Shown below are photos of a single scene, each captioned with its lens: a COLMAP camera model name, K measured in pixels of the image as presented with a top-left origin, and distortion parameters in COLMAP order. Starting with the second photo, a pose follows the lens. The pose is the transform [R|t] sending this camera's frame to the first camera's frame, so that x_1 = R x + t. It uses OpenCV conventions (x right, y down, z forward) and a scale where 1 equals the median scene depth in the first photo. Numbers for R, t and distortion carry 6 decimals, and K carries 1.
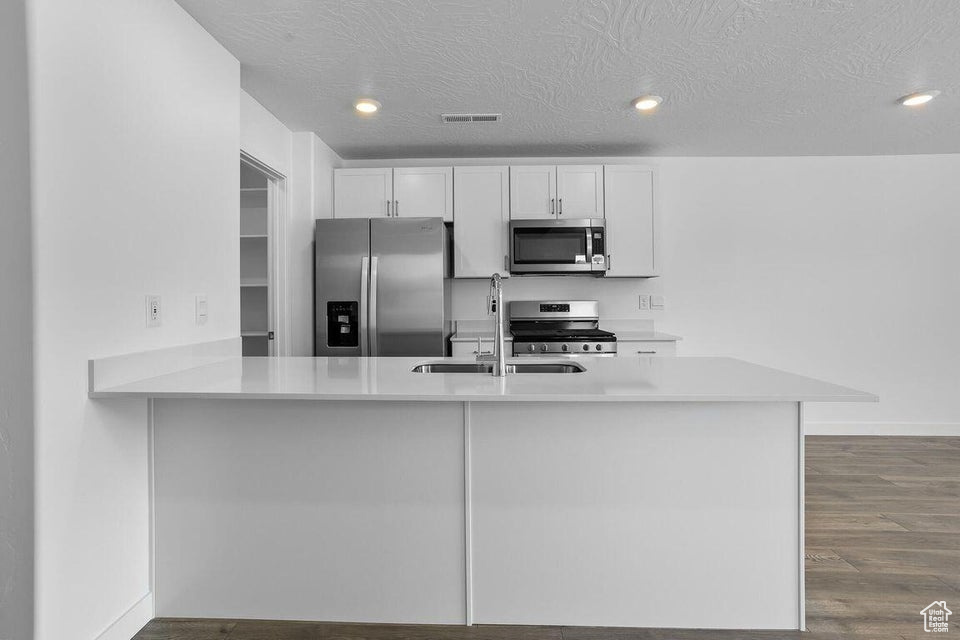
lens RADIAL K [[473.7, 0, 477.0], [0, 473.7, 299.5], [0, 0, 1]] dist [-0.019579, 0.011358]
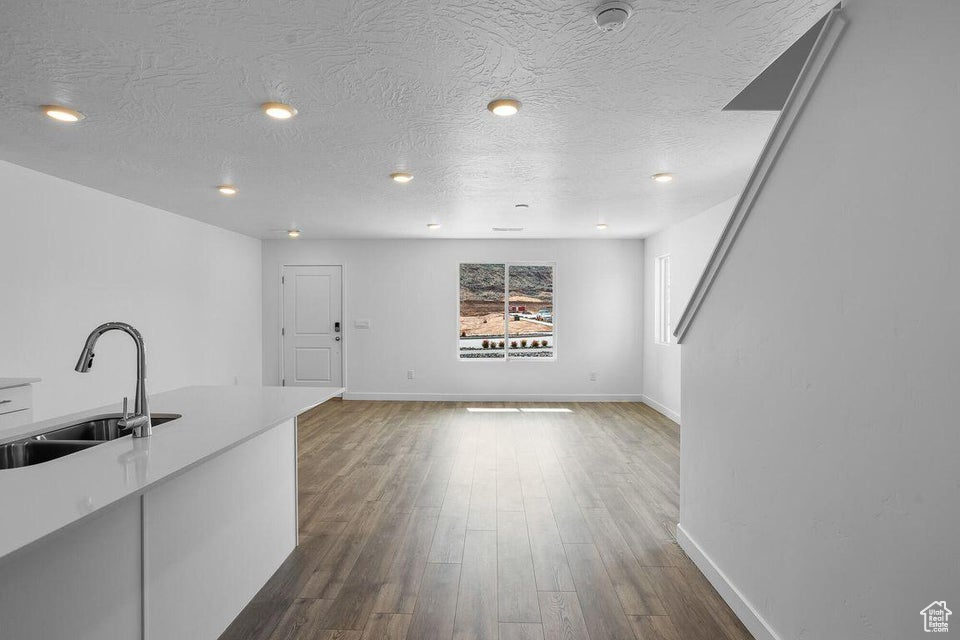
lens RADIAL K [[486.8, 0, 465.4], [0, 486.8, 323.6], [0, 0, 1]] dist [-0.023071, 0.006016]
pose [[0.035517, -0.015379, 0.999251, -0.391716], [0.000799, 0.999882, 0.015361, -0.029587], [-0.999369, 0.000252, 0.035525, 0.170101]]
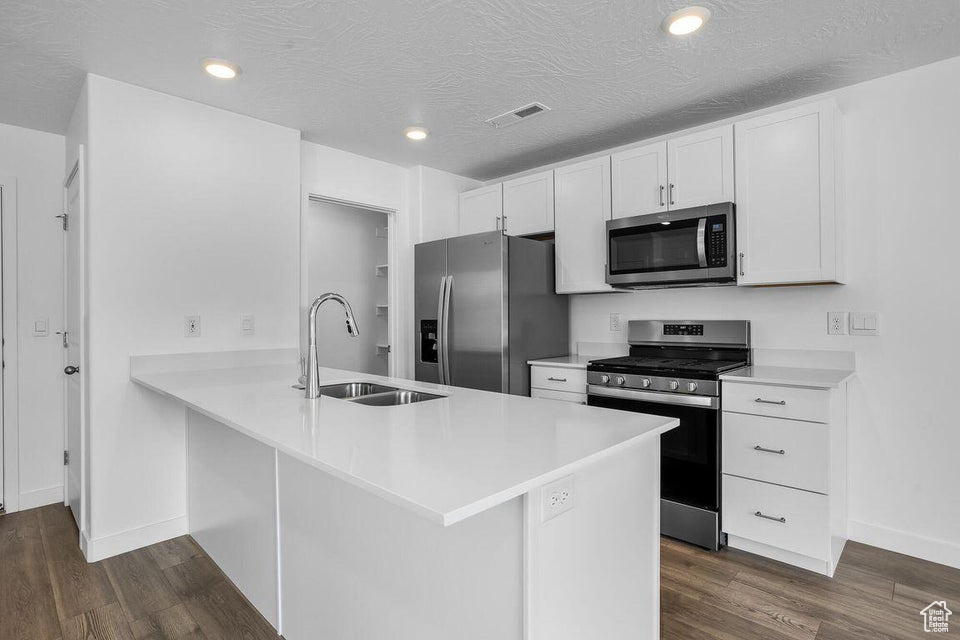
lens RADIAL K [[486.8, 0, 482.0], [0, 486.8, 314.9], [0, 0, 1]] dist [-0.023071, 0.006016]
pose [[0.736527, 0.000176, -0.676408, 0.476773], [-0.000617, 1.000000, -0.000411, -0.005536], [0.676408, 0.000720, 0.736527, 0.239280]]
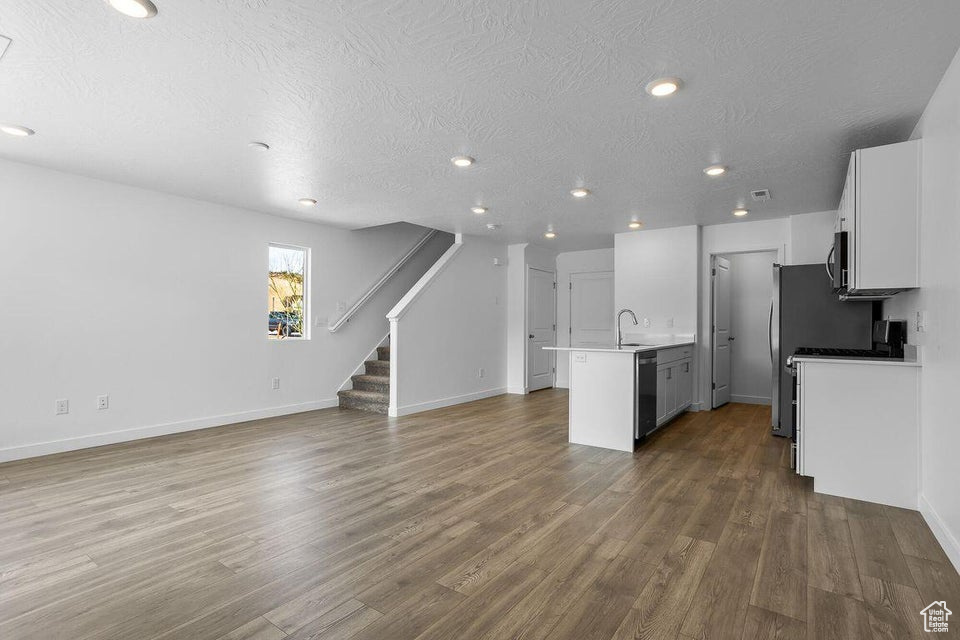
lens RADIAL K [[473.7, 0, 472.7], [0, 473.7, 322.2], [0, 0, 1]] dist [-0.019579, 0.011358]
pose [[-0.576458, -0.000753, -0.817126, 1.426197], [-0.005890, 0.999977, 0.003233, 0.009560], [0.817106, 0.006677, -0.576449, 0.930278]]
